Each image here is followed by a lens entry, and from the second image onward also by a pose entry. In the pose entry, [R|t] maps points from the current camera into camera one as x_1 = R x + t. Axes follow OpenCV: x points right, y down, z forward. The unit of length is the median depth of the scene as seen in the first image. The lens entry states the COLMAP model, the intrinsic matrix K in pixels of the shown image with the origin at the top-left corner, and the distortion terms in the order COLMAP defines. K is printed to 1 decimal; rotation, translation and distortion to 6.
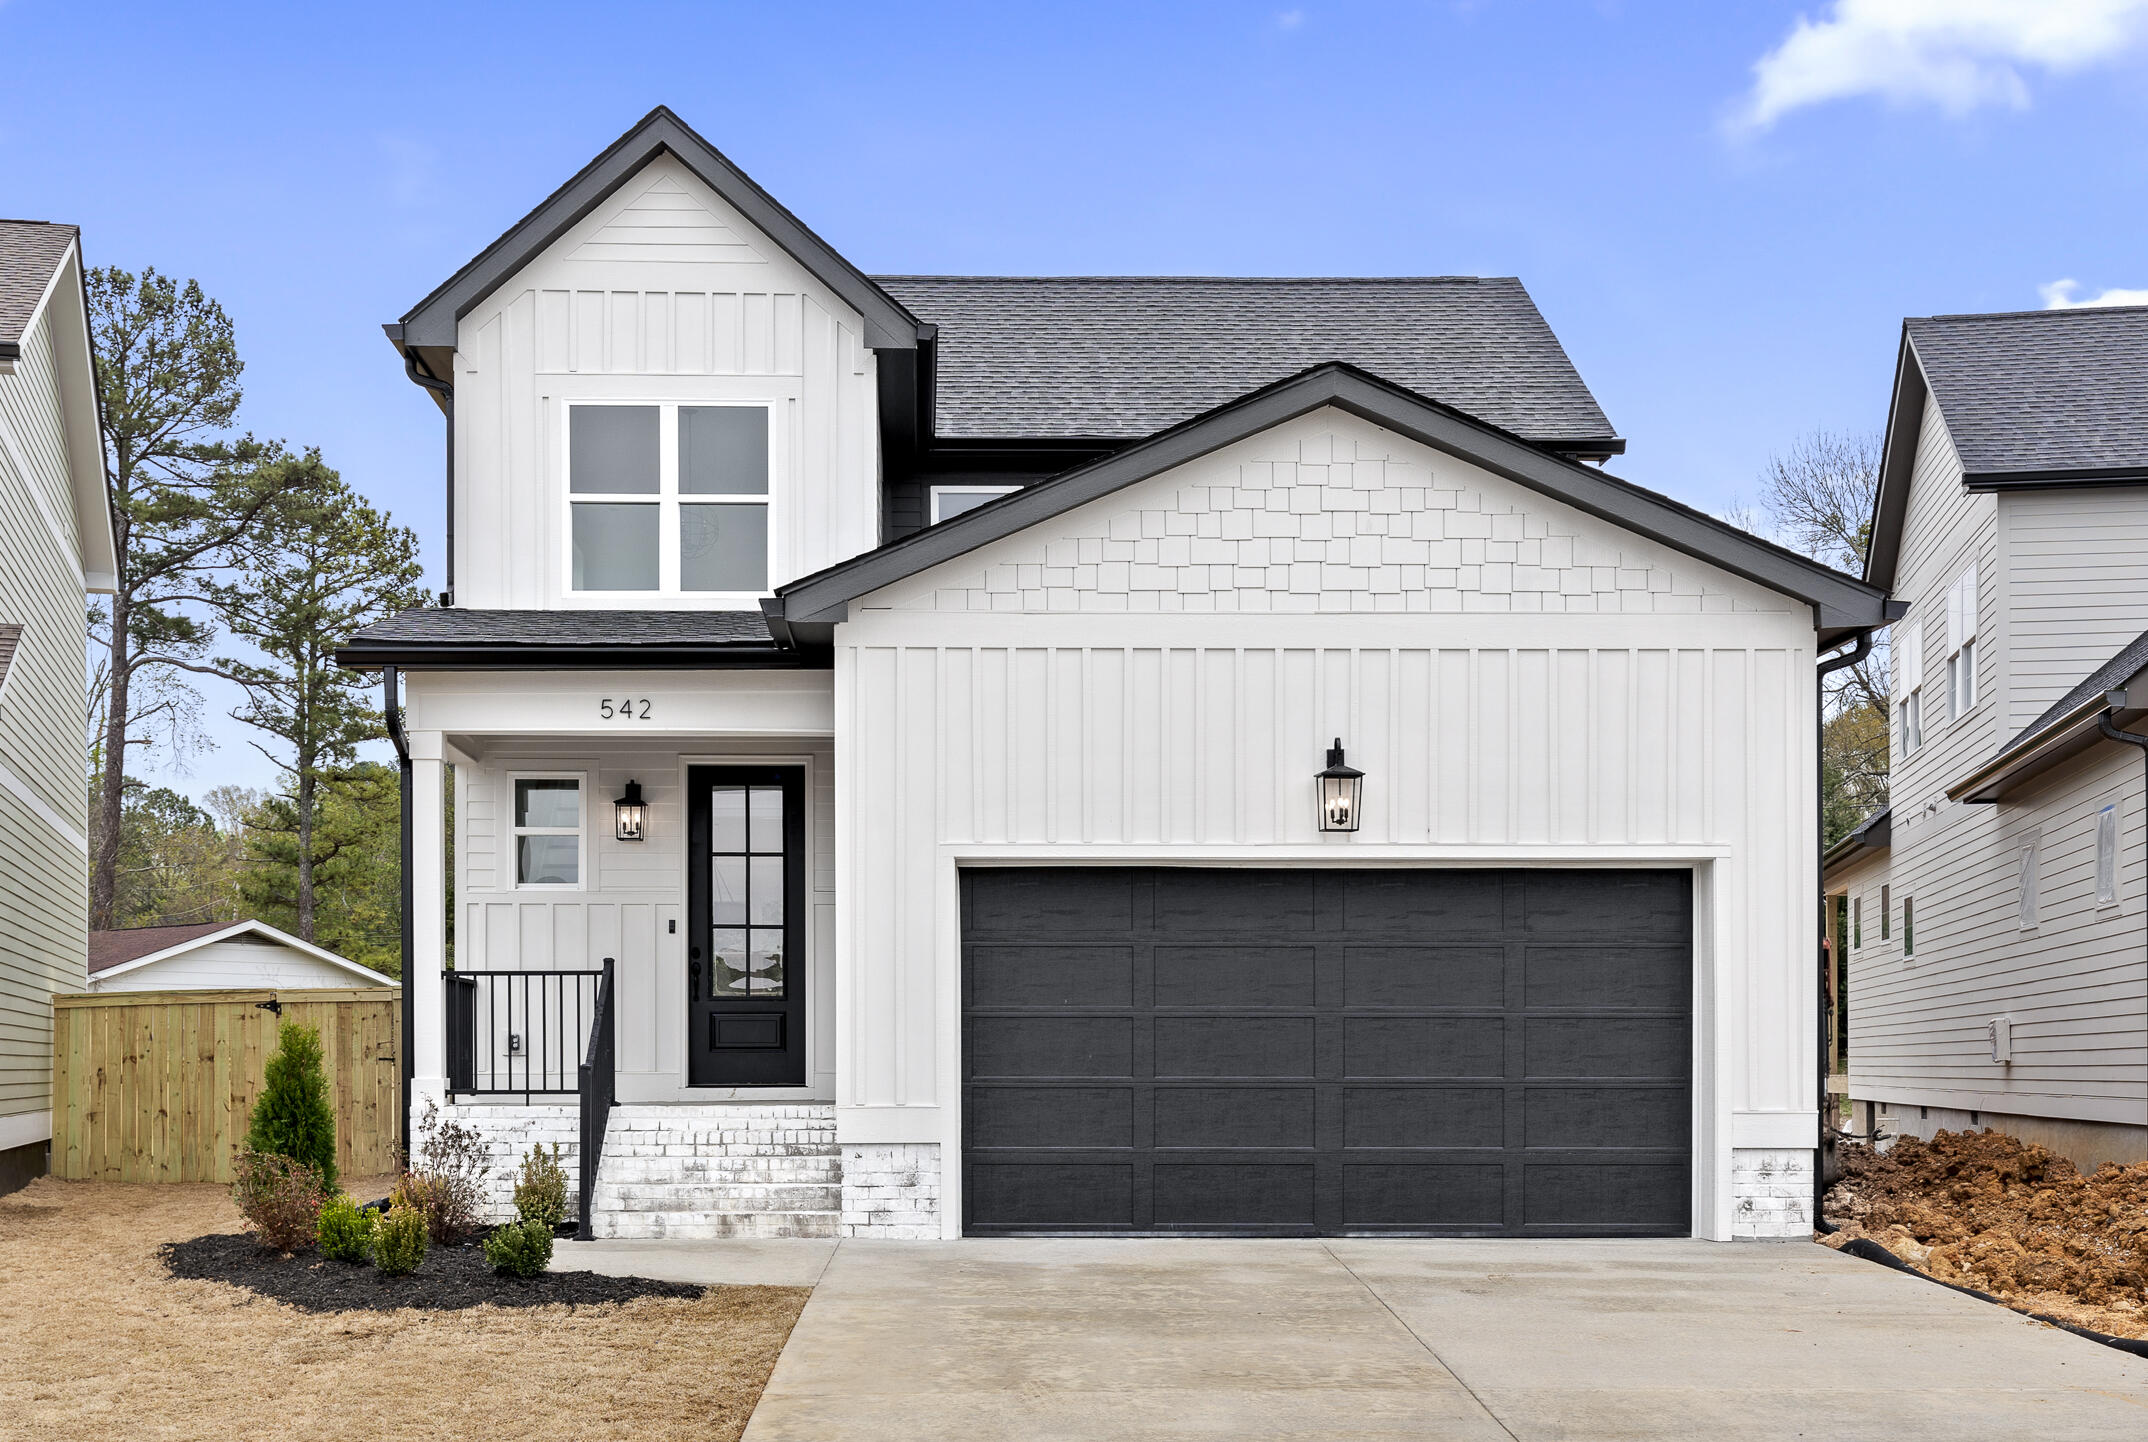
lens RADIAL K [[2301.0, 0, 1072.9], [0, 2301.0, 1190.3], [0, 0, 1]] dist [0.003075, 0.001751]
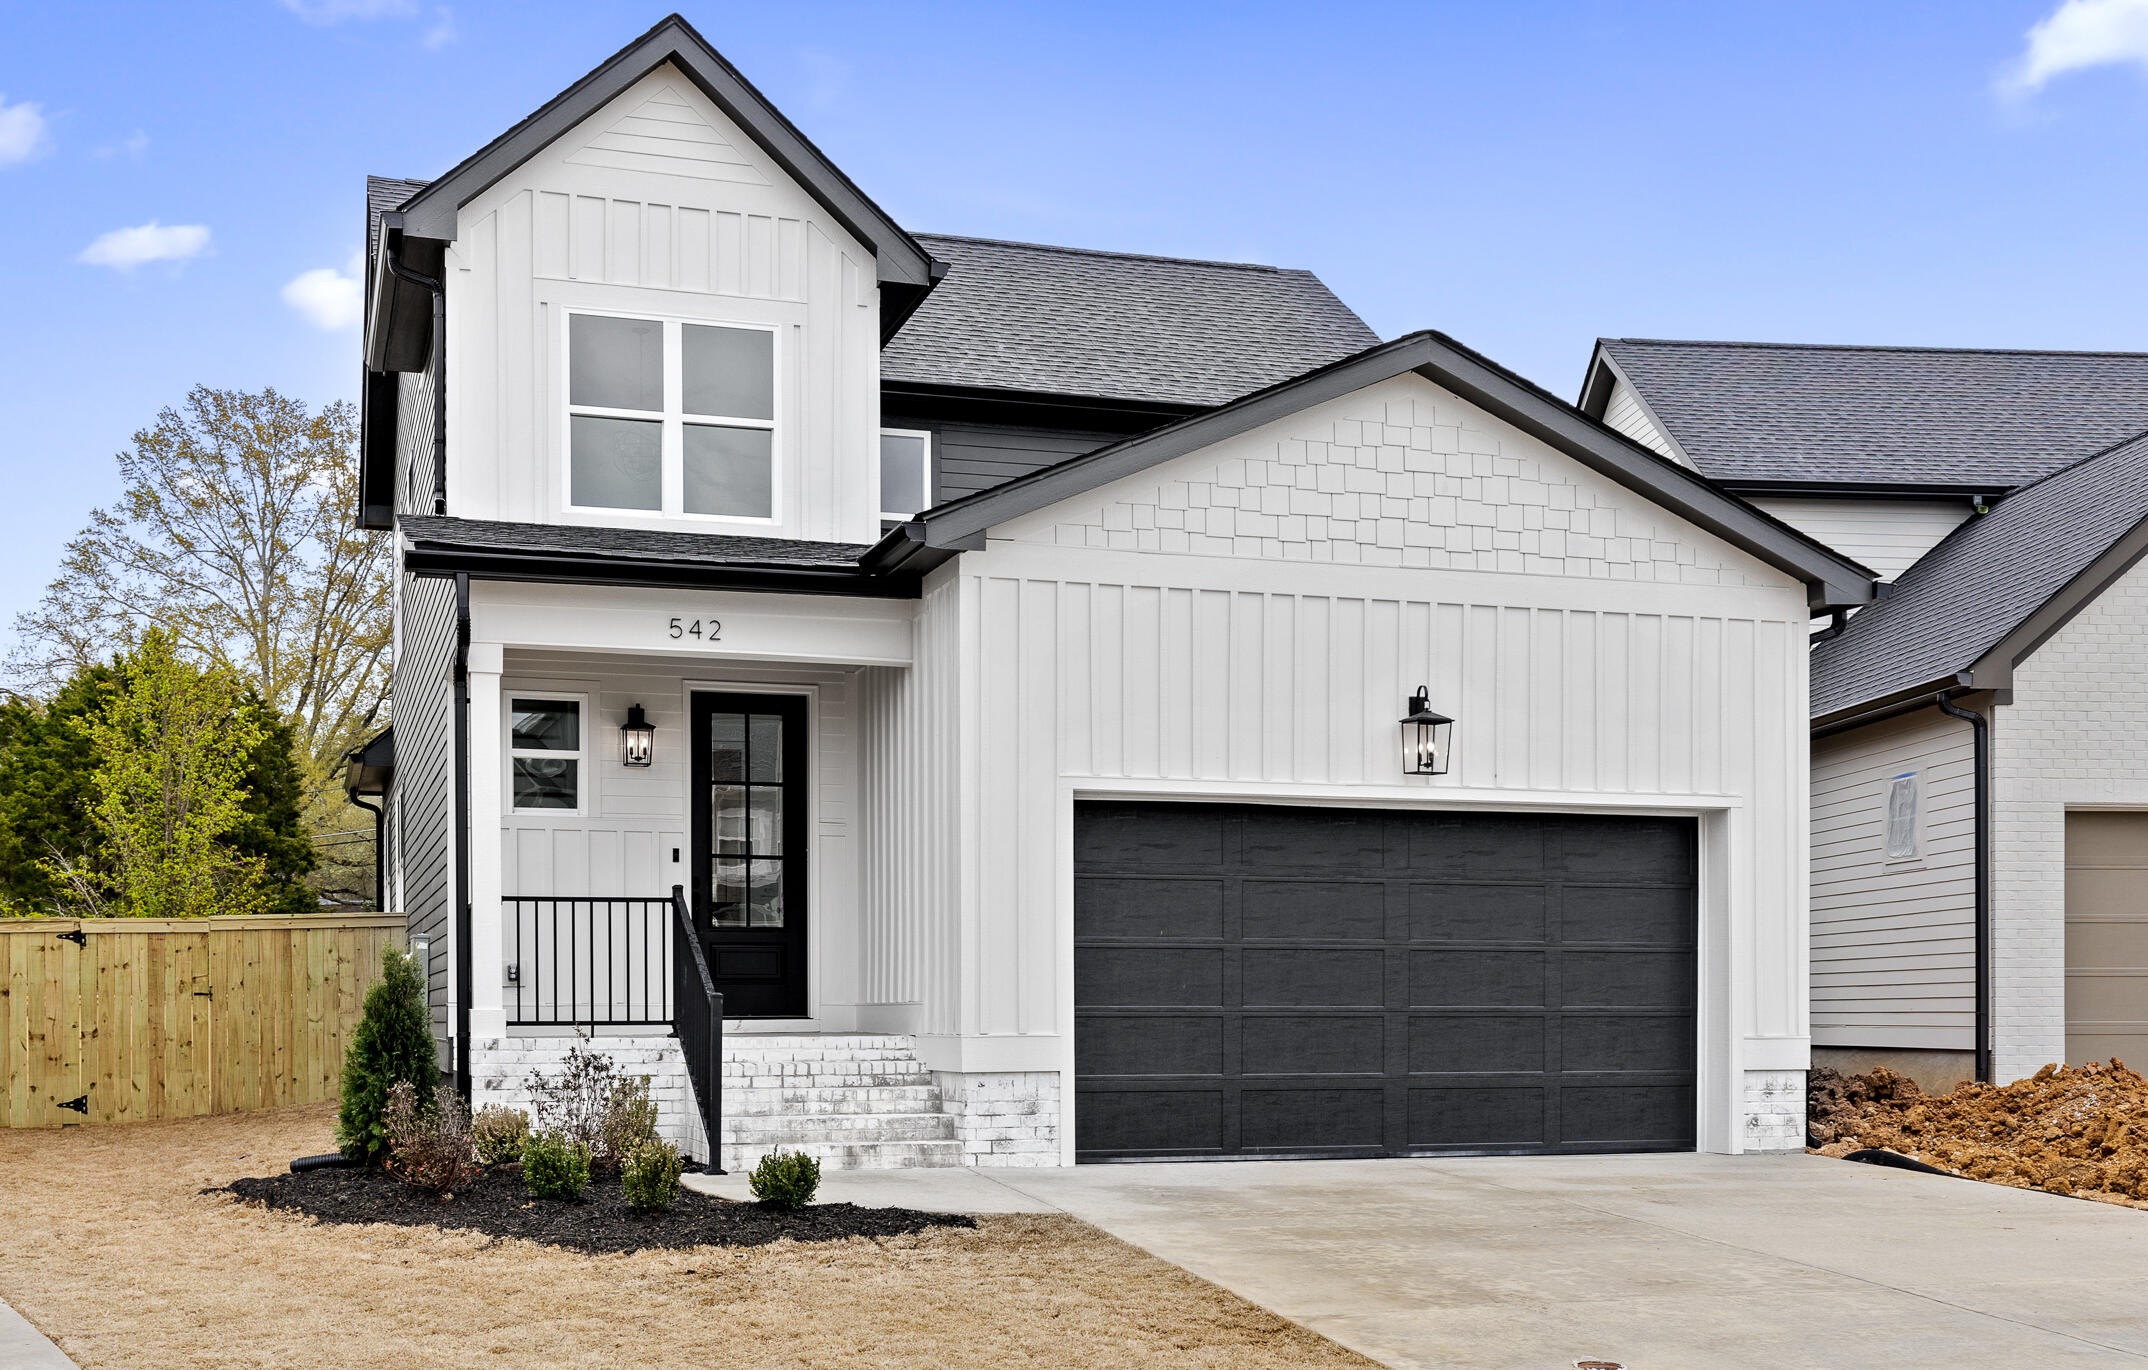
lens RADIAL K [[2170.0, 0, 1074.7], [0, 2170.0, 1128.2], [0, 0, 1]] dist [0.004844, -0.001173]
pose [[0.964658, -0.015354, 0.263059, -0.292367], [0.015388, 0.999880, 0.001933, 0.002636], [-0.263057, 0.002183, 0.964778, 0.074697]]
